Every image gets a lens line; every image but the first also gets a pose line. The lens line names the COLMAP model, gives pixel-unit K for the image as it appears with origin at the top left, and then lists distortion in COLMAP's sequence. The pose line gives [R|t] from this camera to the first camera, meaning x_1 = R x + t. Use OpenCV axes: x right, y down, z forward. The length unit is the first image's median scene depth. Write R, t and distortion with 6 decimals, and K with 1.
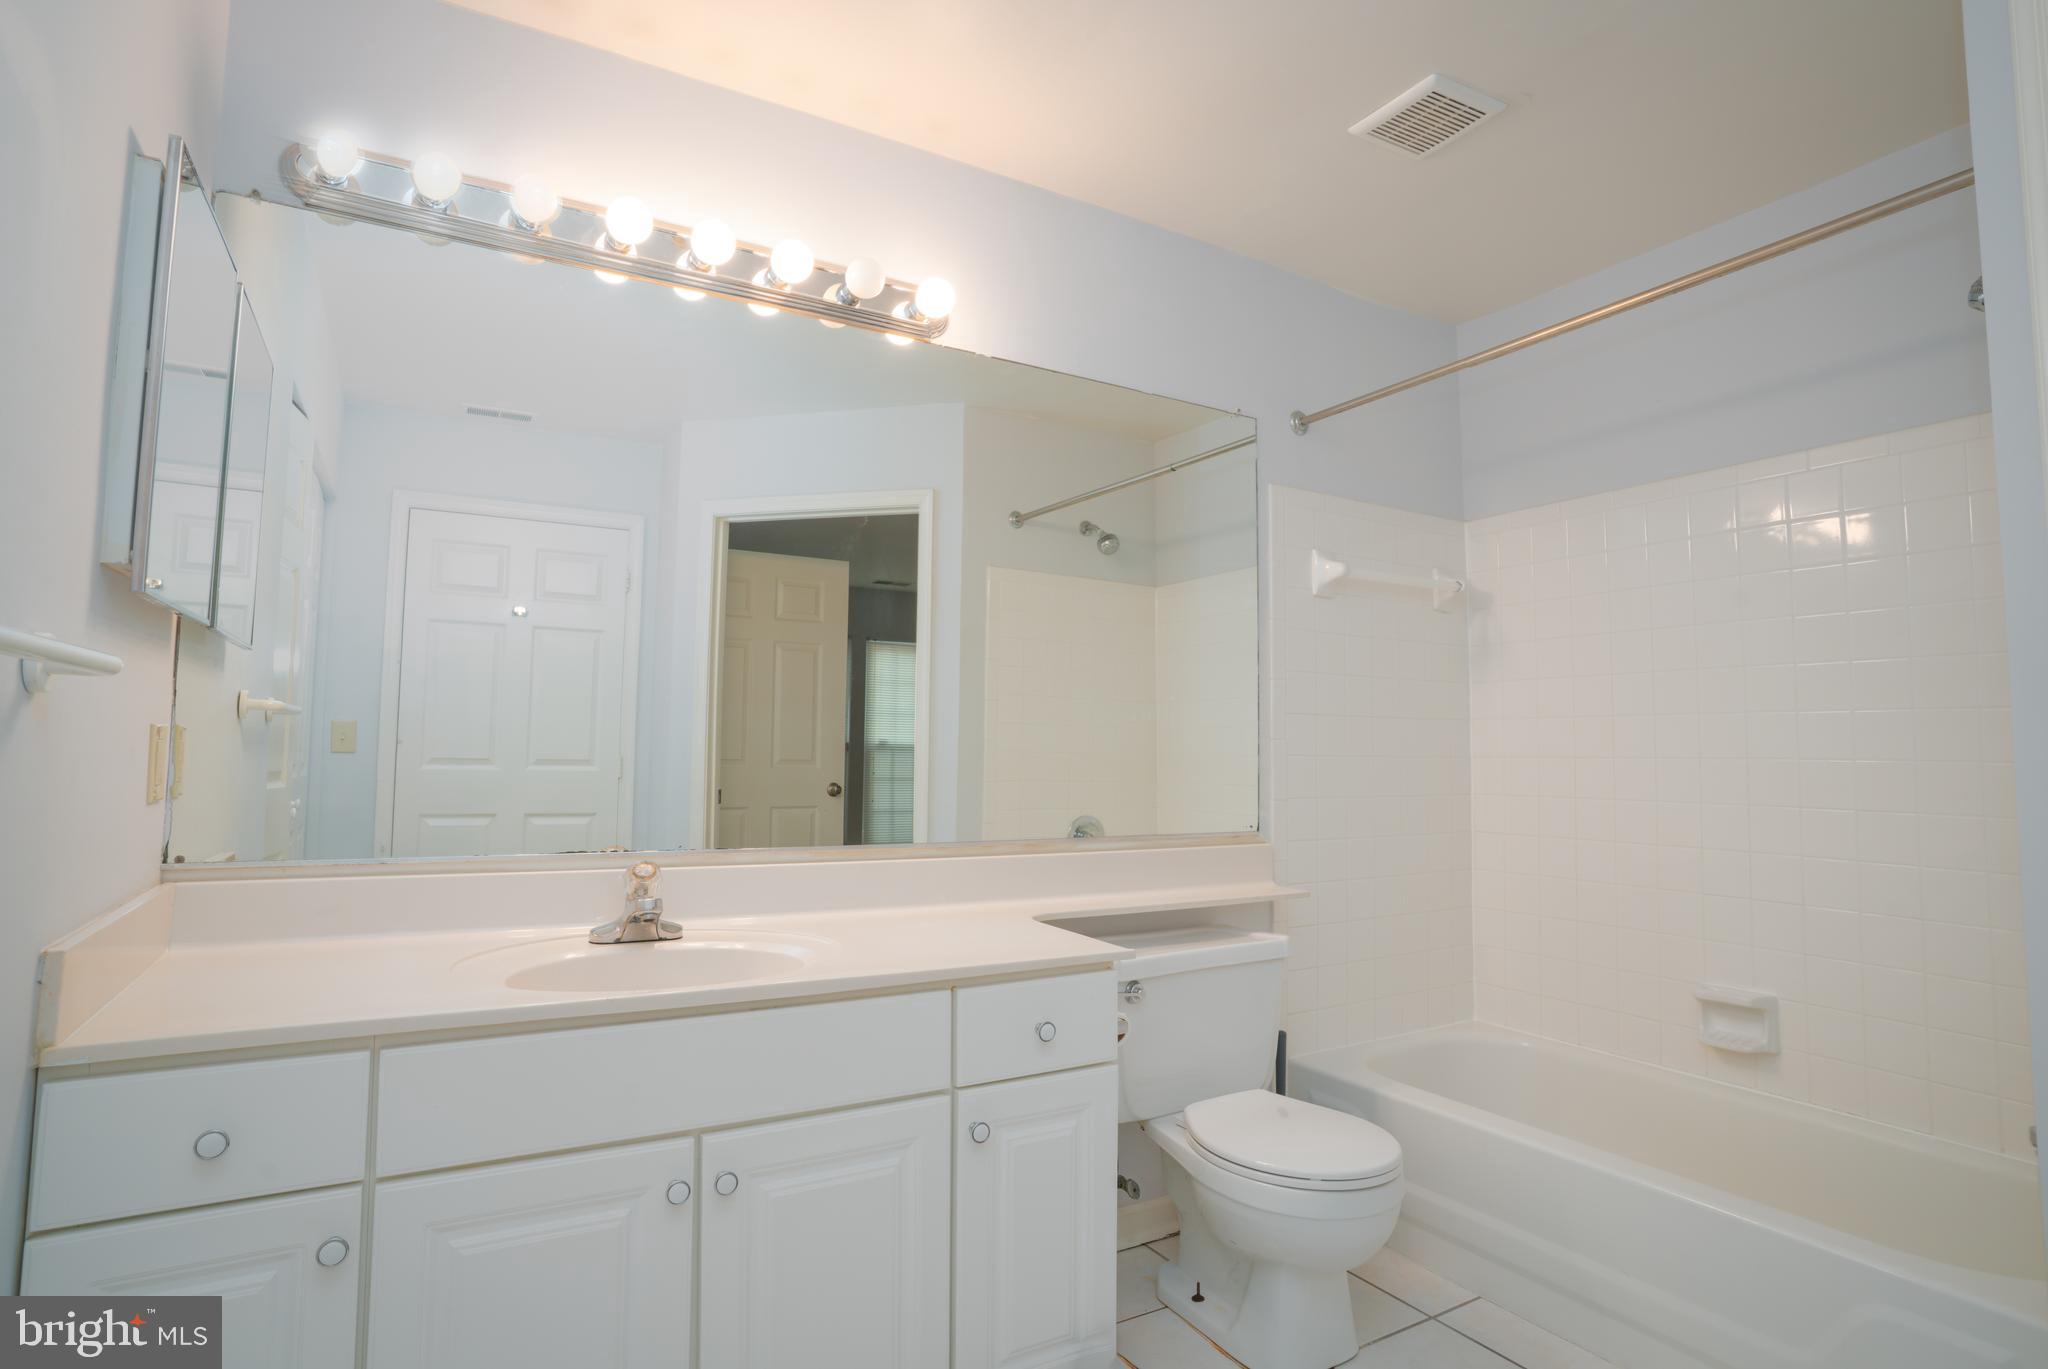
lens RADIAL K [[1045.2, 0, 1069.6], [0, 1045.2, 682.2], [0, 0, 1]] dist [-0.113105, 0.044527]
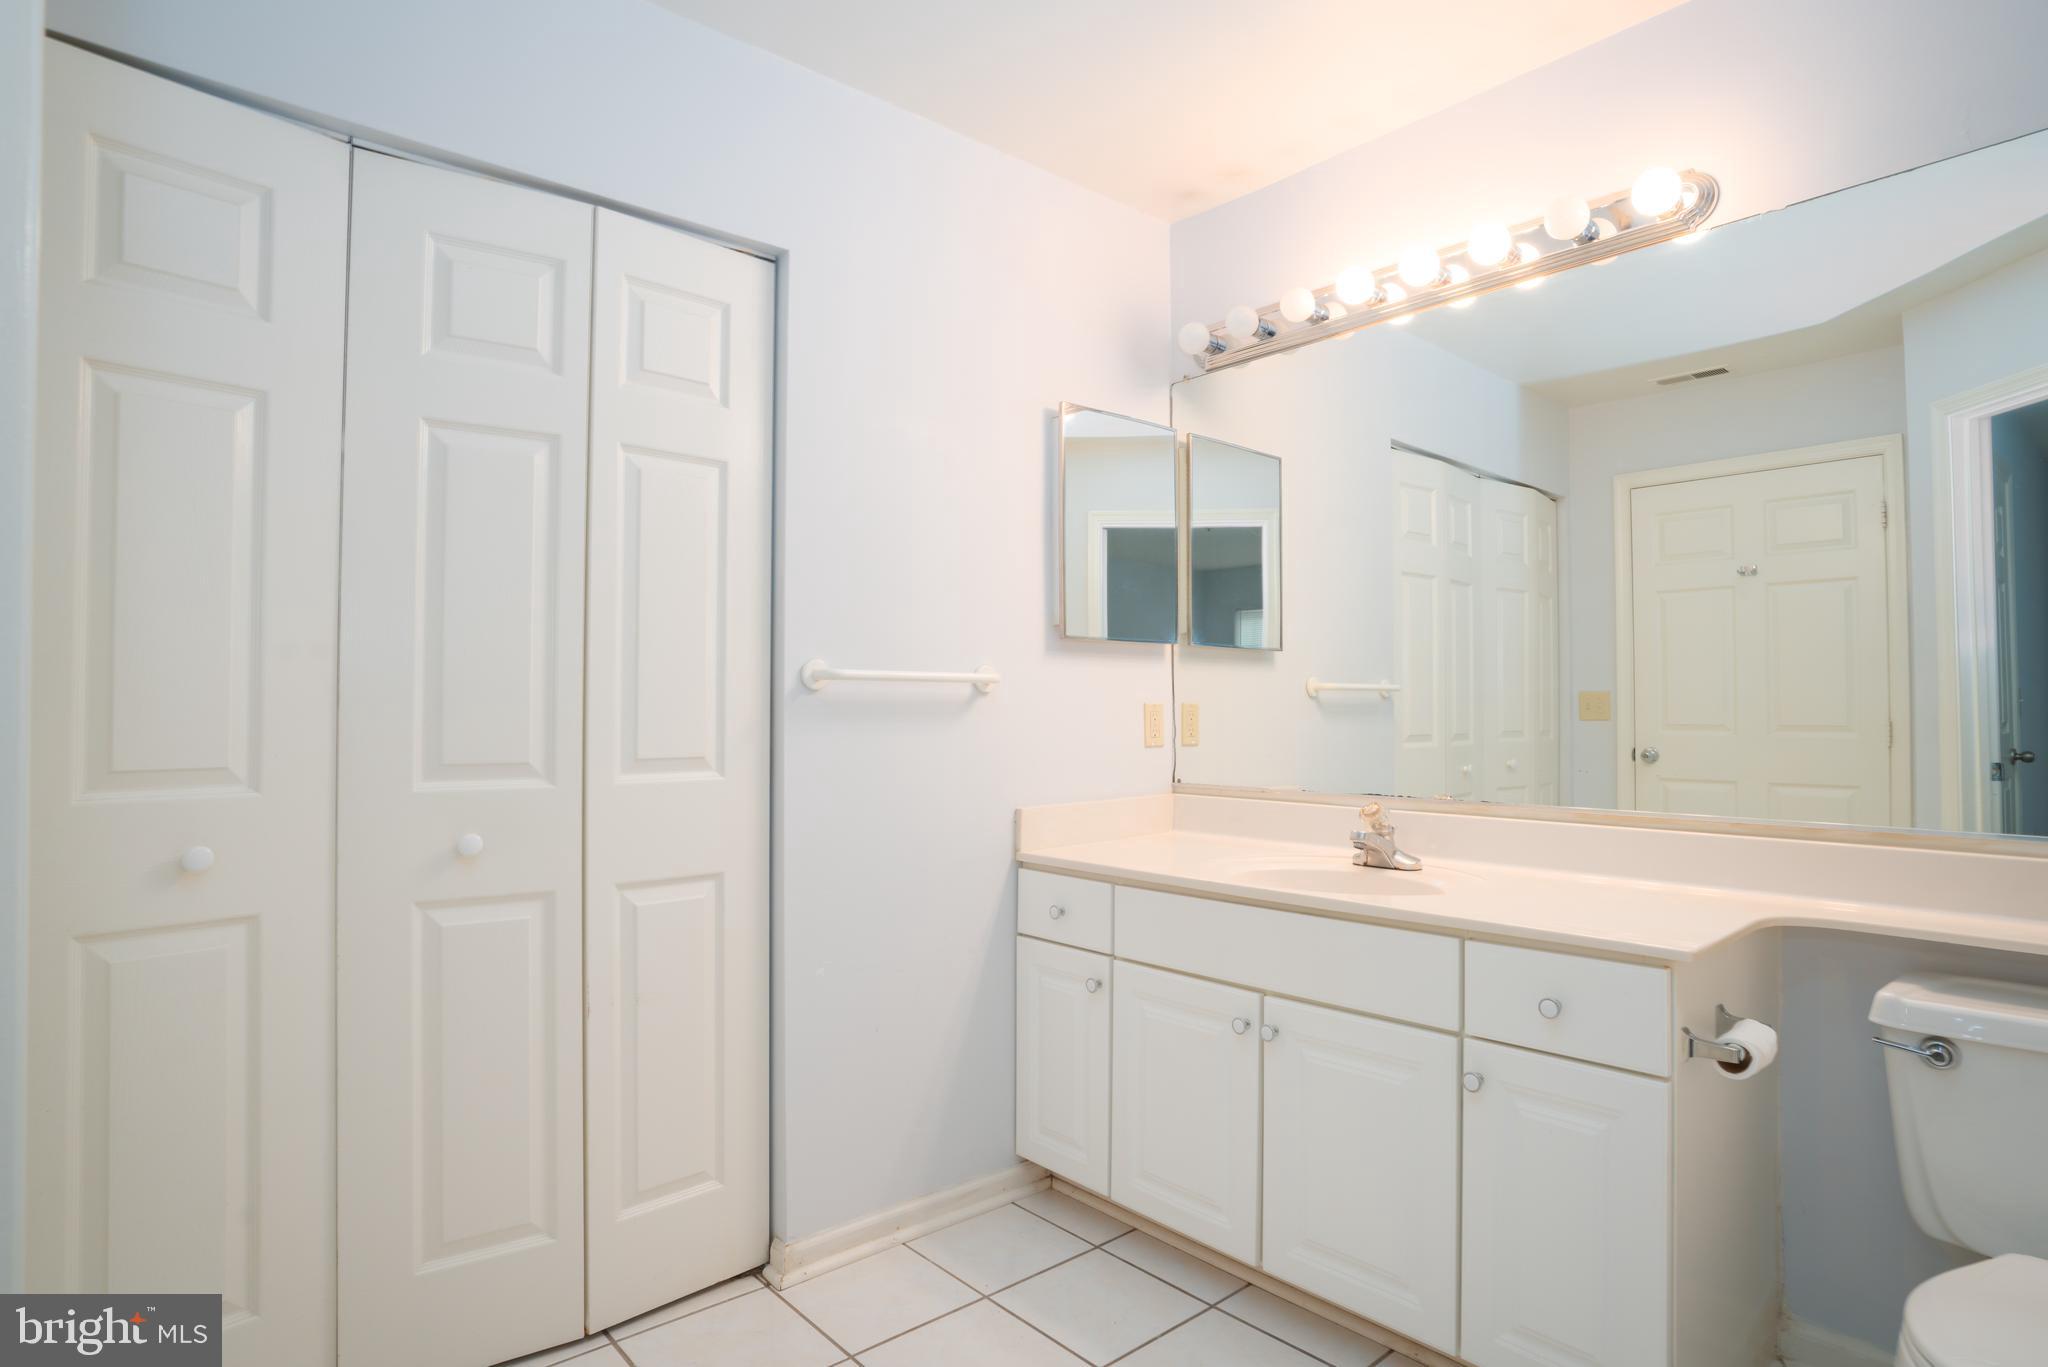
lens RADIAL K [[1082.3, 0, 1020.7], [0, 1082.3, 696.1], [0, 0, 1]] dist [-0.043997, 0.016102]
pose [[0.174985, -0.022263, -0.984319, 0.798657], [0.069904, 0.997502, -0.010135, 0.027145], [0.982086, -0.067034, 0.176104, 0.345879]]
